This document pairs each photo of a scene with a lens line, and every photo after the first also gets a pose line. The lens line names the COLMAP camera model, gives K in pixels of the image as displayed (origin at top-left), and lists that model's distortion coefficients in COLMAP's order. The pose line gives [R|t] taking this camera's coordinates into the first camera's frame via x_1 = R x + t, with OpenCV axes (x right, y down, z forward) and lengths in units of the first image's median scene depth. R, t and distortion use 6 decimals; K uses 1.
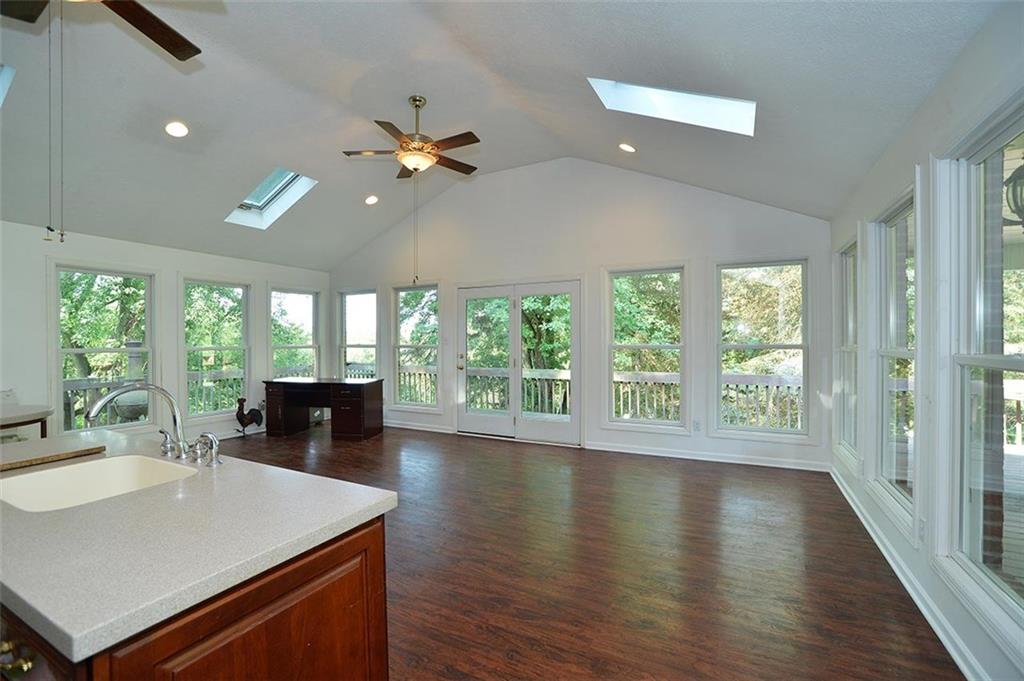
lens RADIAL K [[448.2, 0, 513.4], [0, 448.2, 342.4], [0, 0, 1]] dist [-0.051287, 0.017244]
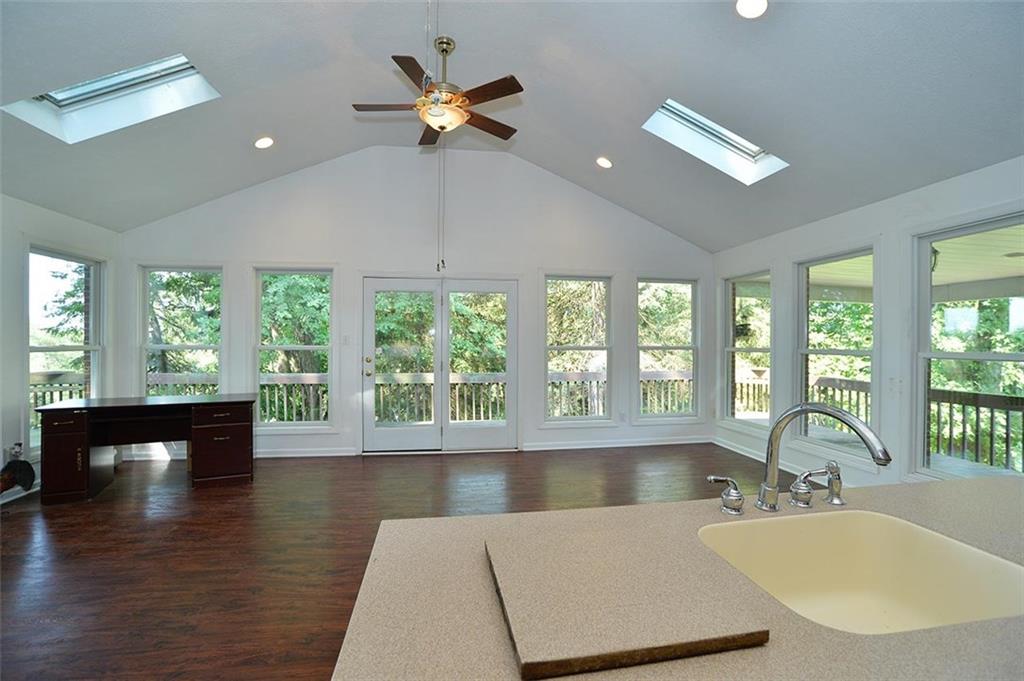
lens RADIAL K [[448.2, 0, 513.4], [0, 448.2, 342.4], [0, 0, 1]] dist [-0.051287, 0.017244]
pose [[0.803754, 0.005704, 0.594934, -0.437366], [-0.003822, 0.999983, -0.004424, 0.001261], [-0.594949, 0.001282, 0.803762, 0.209081]]
